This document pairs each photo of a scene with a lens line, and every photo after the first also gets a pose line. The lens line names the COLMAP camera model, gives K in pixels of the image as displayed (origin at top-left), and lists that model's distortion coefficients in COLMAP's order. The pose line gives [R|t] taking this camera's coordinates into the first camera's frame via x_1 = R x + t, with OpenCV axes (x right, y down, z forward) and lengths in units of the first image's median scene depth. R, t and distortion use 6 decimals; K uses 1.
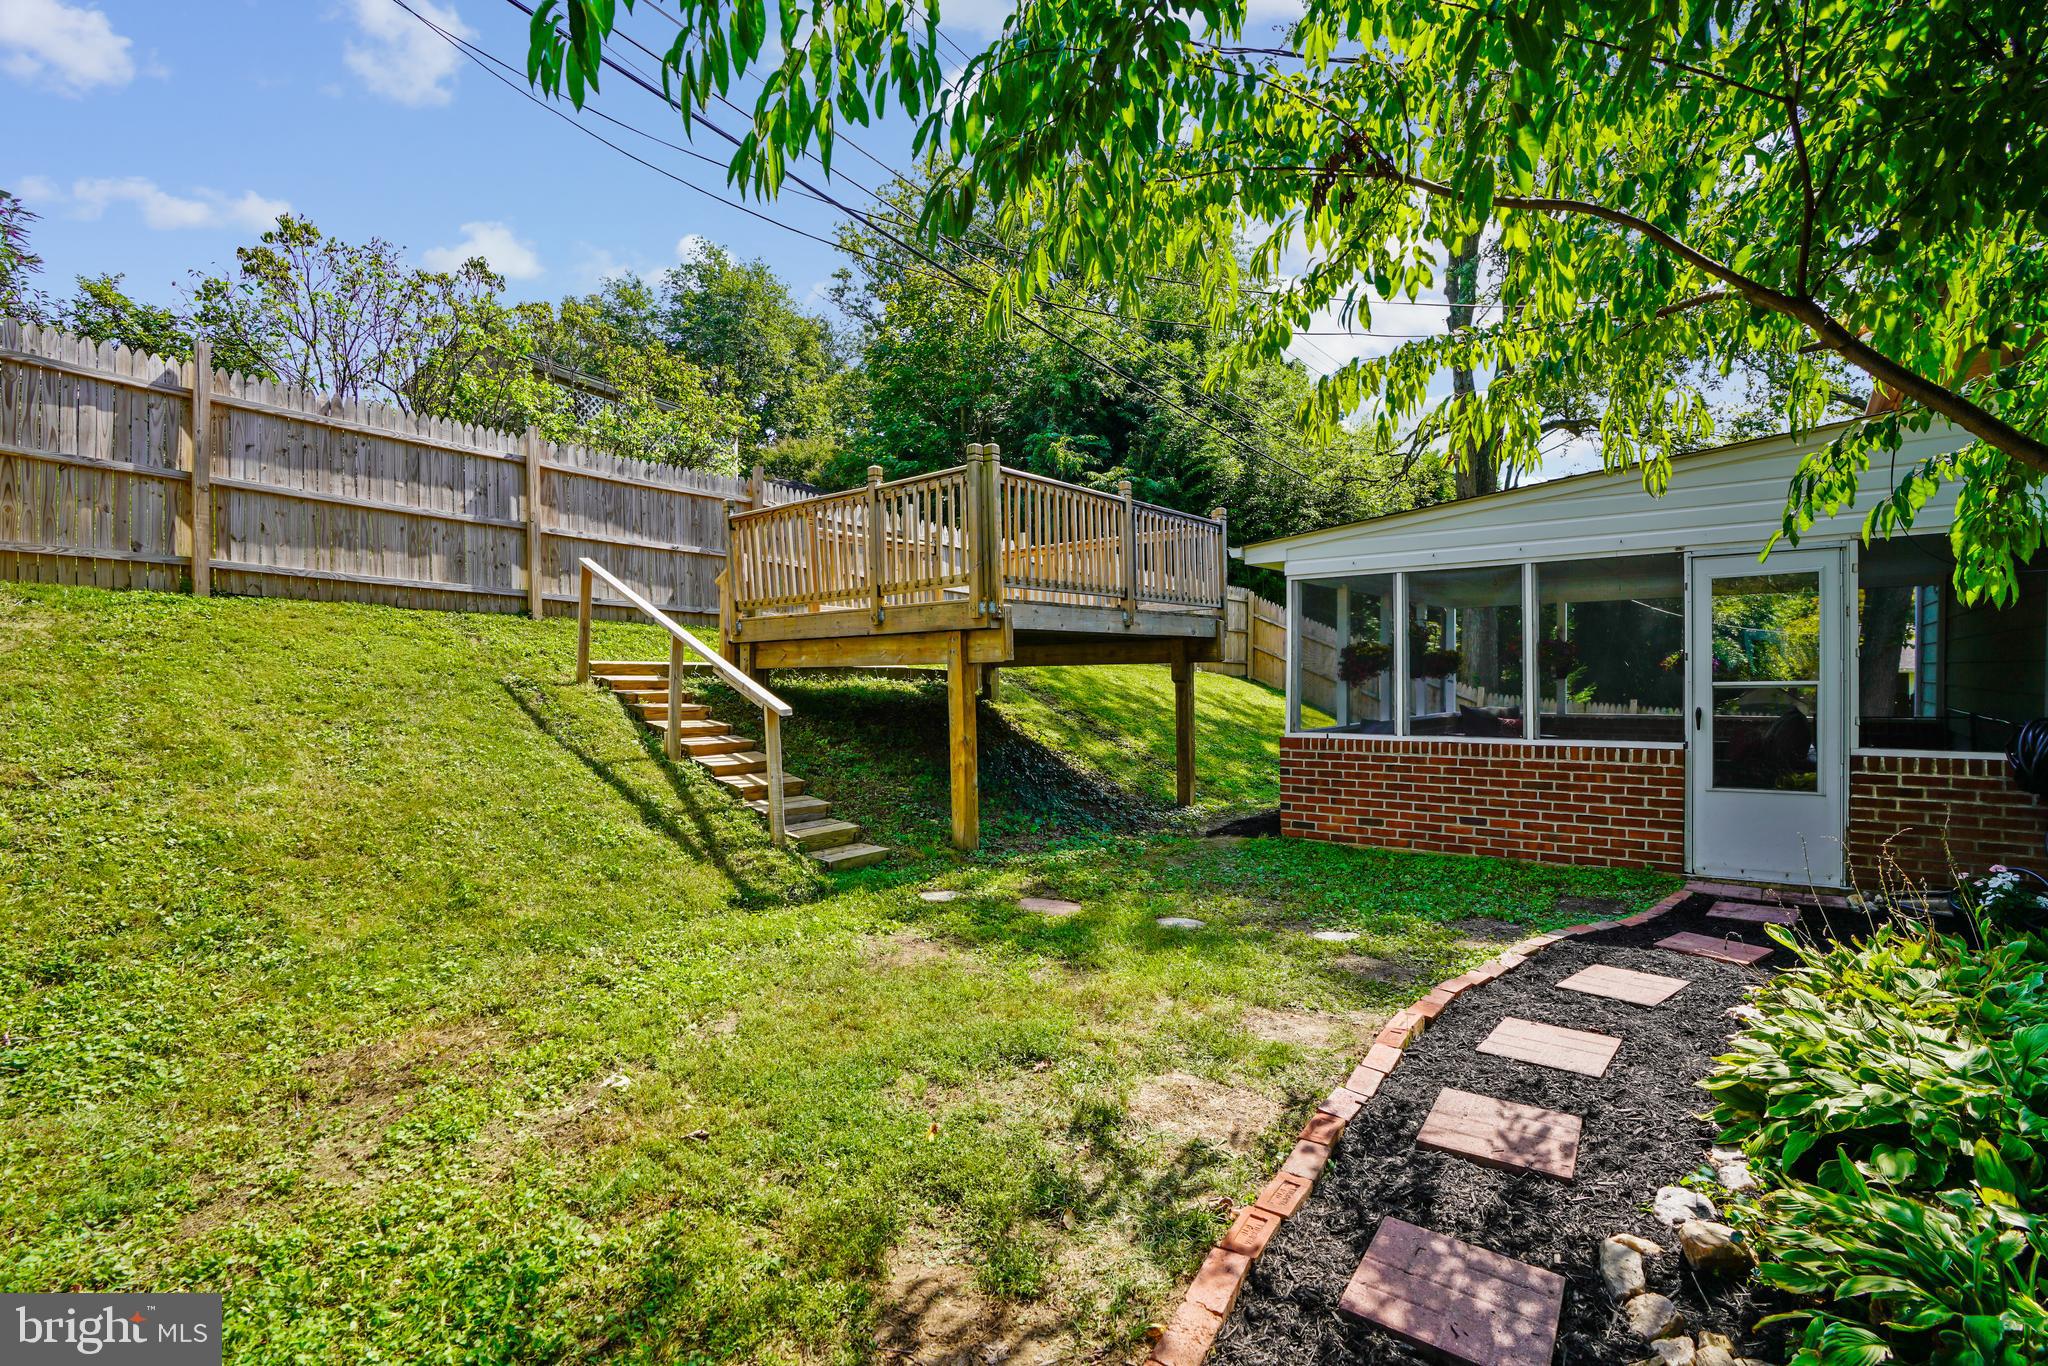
lens RADIAL K [[833.1, 0, 1027.7], [0, 833.1, 684.2], [0, 0, 1]] dist [-0.000958, -0.000026]
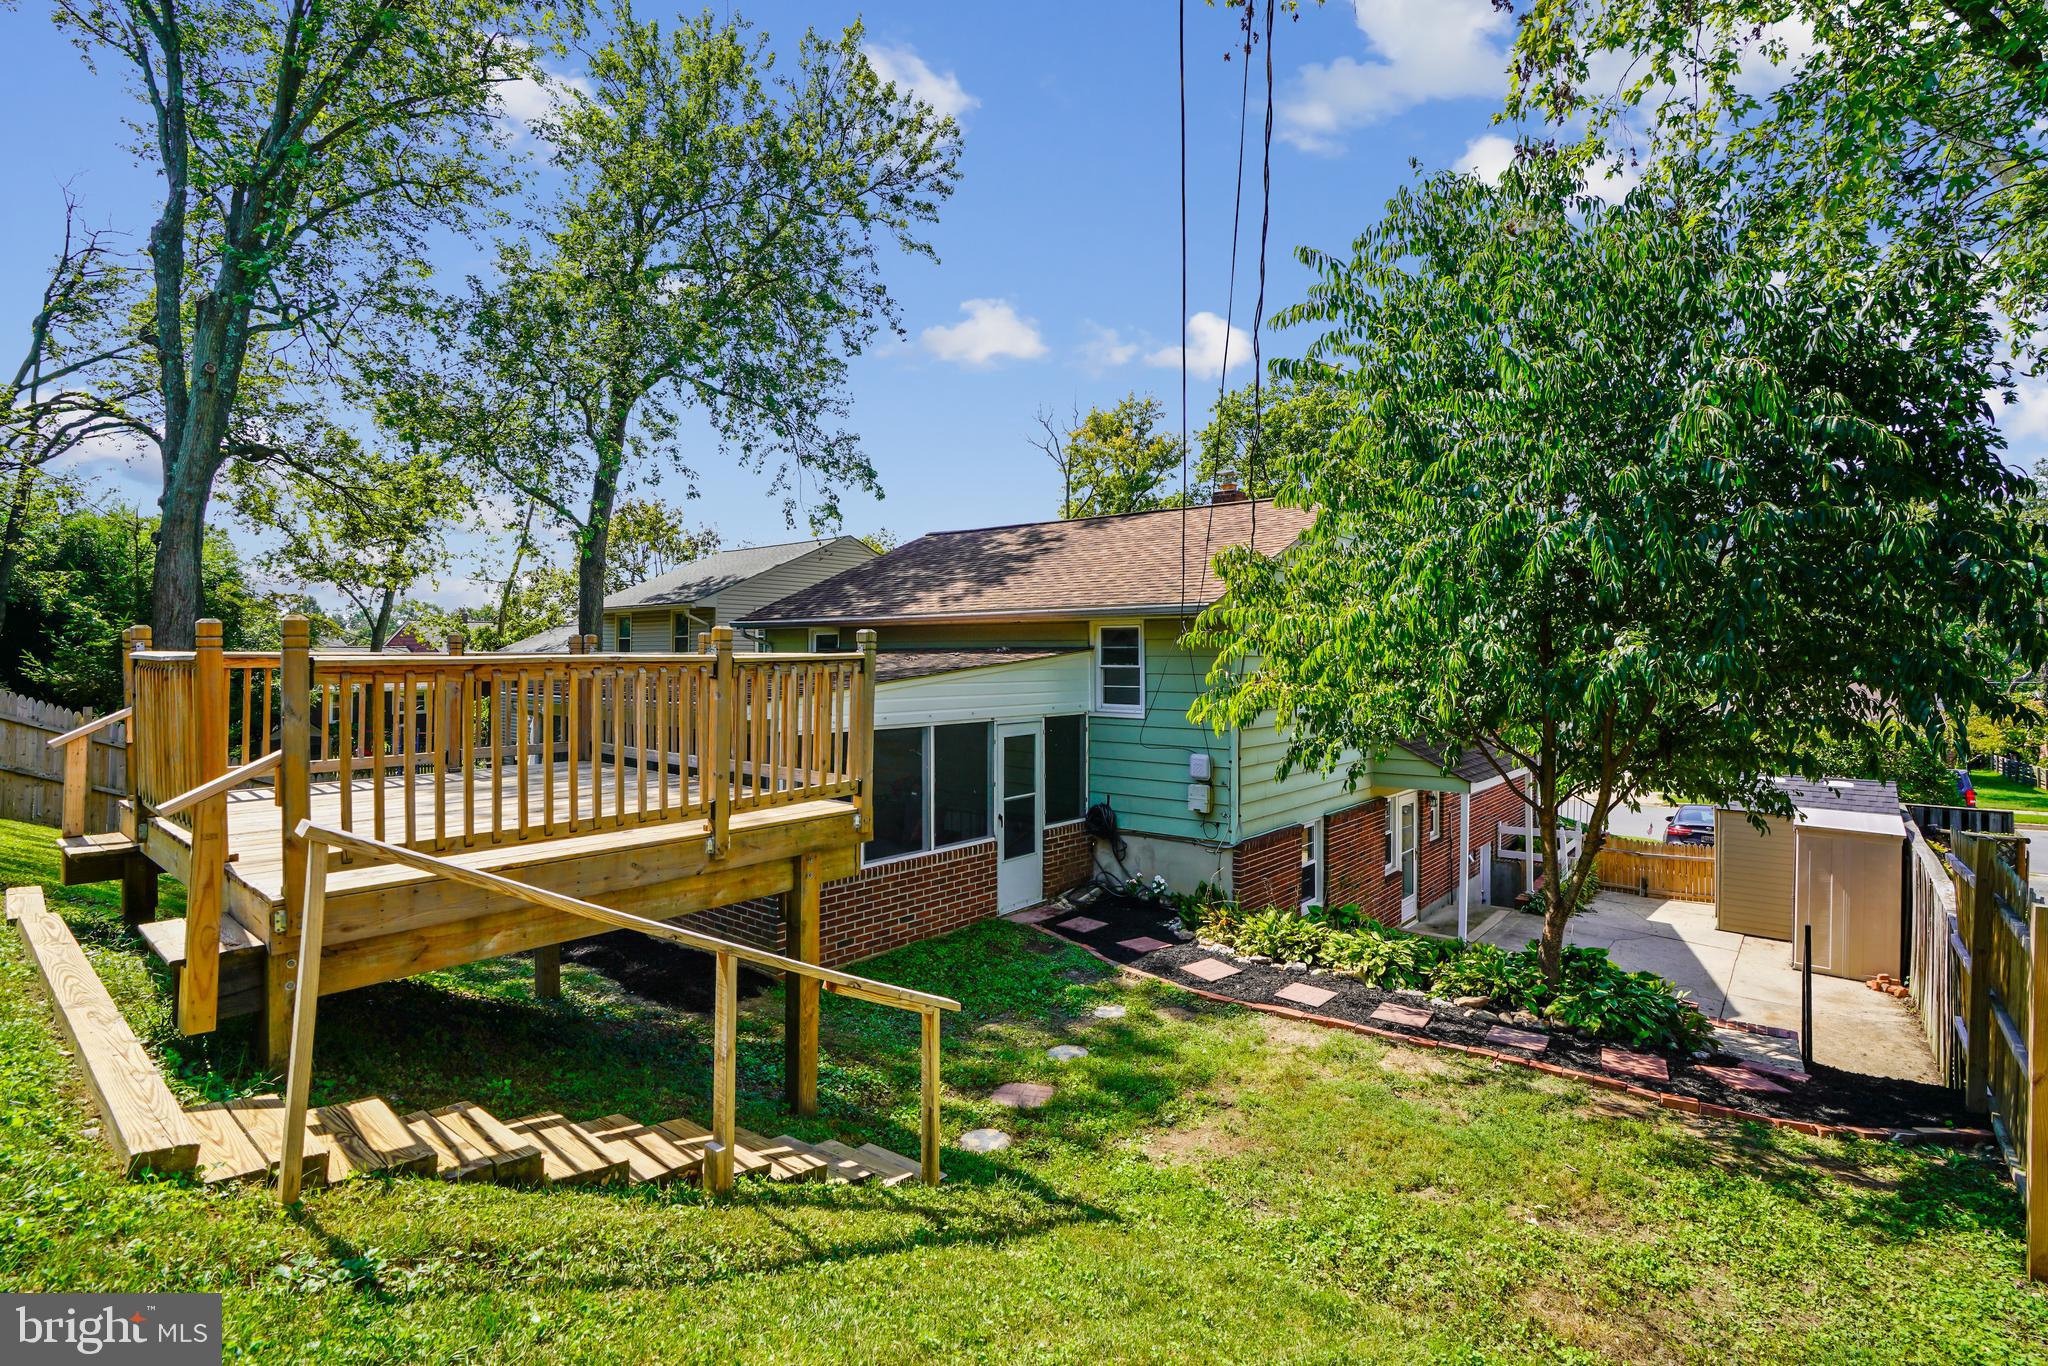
lens RADIAL K [[977.7, 0, 1026.2], [0, 977.7, 687.0], [0, 0, 1]] dist [-0.002813, -0.000125]
pose [[0.039116, 0.002423, 0.999232, -1.341612], [0.000921, 0.999997, -0.002461, -0.255159], [-0.999234, 0.001017, 0.039114, 1.090726]]
